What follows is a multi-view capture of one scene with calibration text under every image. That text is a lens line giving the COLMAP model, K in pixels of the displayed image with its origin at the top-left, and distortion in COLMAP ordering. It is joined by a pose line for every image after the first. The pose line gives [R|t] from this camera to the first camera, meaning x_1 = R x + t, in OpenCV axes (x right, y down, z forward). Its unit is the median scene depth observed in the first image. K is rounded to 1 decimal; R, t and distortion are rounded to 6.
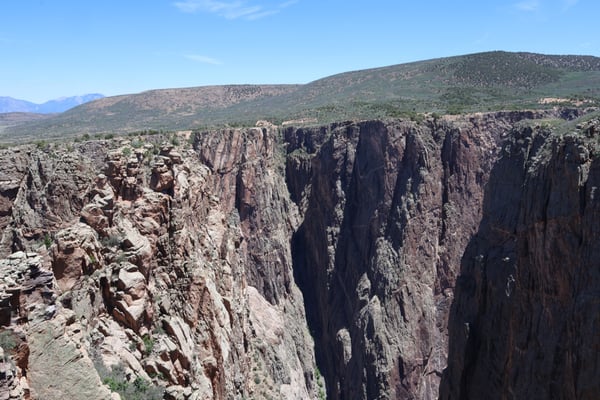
lens RADIAL K [[502.5, 0, 302.3], [0, 502.5, 198.9], [0, 0, 1]] dist [-0.027439, 0.026446]
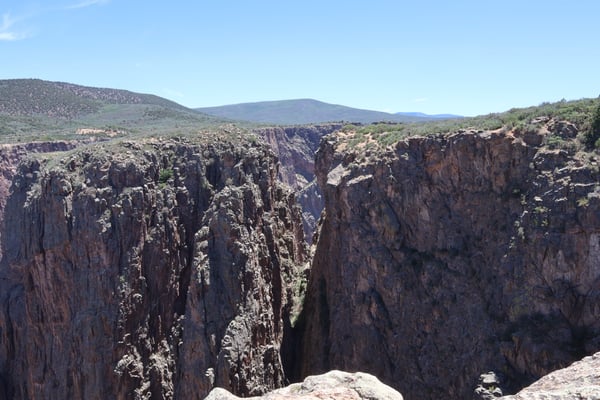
lens RADIAL K [[502.5, 0, 302.3], [0, 502.5, 198.9], [0, 0, 1]] dist [-0.027439, 0.026446]
pose [[0.672749, -0.087834, 0.734639, 0.070043], [0.129051, 0.991638, 0.000382, 0.001519], [-0.728529, 0.094549, 0.678458, -0.073338]]
